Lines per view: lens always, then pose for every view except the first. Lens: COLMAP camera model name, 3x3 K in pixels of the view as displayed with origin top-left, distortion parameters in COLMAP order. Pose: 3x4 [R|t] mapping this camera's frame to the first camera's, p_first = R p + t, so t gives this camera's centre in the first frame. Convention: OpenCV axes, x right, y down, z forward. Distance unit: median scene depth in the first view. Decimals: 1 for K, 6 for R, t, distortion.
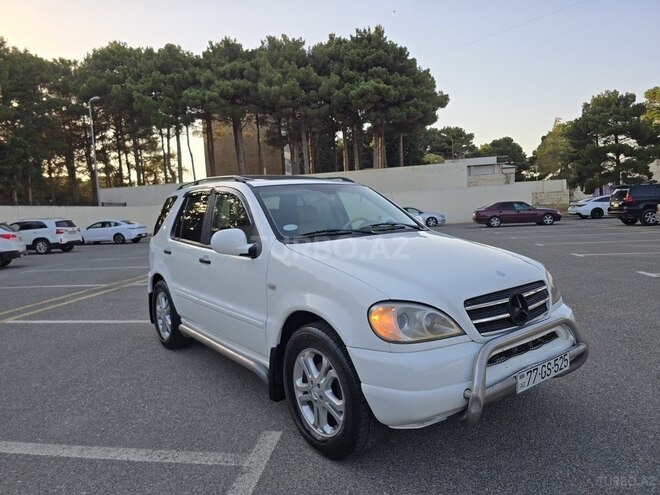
lens RADIAL K [[439.5, 0, 333.8], [0, 439.5, 246.8], [0, 0, 1]] dist [0.060841, -0.052714]
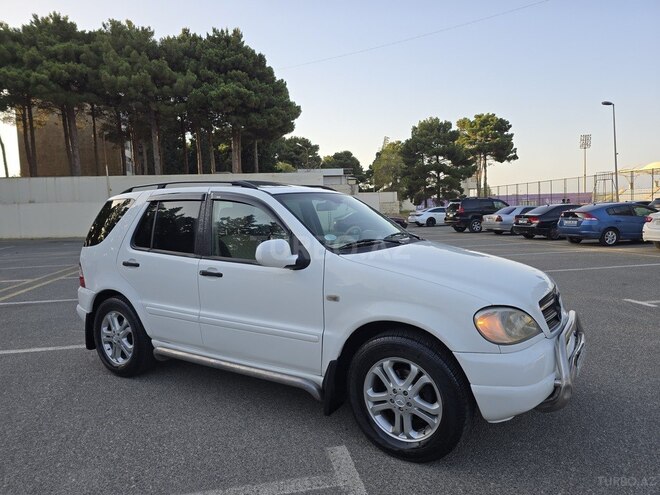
lens RADIAL K [[439.5, 0, 333.8], [0, 439.5, 246.8], [0, 0, 1]] dist [0.060841, -0.052714]
pose [[0.938927, -0.007315, 0.344038, -0.042979], [0.011900, 0.999866, -0.011217, -0.001025], [-0.343909, 0.014626, 0.938889, 0.007624]]
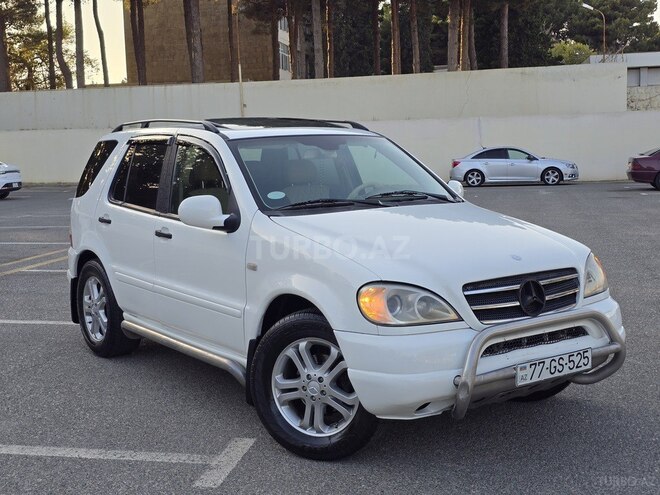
lens RADIAL K [[866.4, 0, 351.3], [0, 866.4, 262.4], [0, 0, 1]] dist [0.148253, -0.350584]
pose [[0.999273, 0.030802, -0.022461, 0.007473], [-0.029603, 0.998214, 0.051888, -0.000661], [0.024020, -0.051185, 0.998400, -0.057296]]
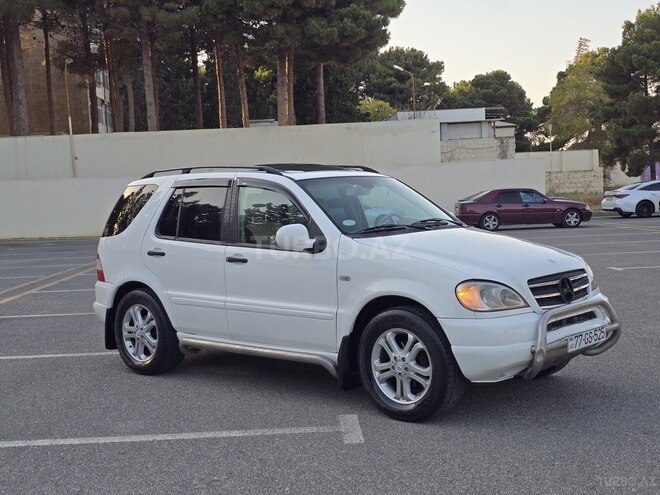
lens RADIAL K [[866.4, 0, 351.3], [0, 866.4, 262.4], [0, 0, 1]] dist [0.148253, -0.350584]
pose [[0.979018, -0.005440, 0.203700, -0.049854], [0.007631, 0.999921, -0.009968, 0.006754], [-0.203630, 0.011313, 0.978983, -0.093869]]
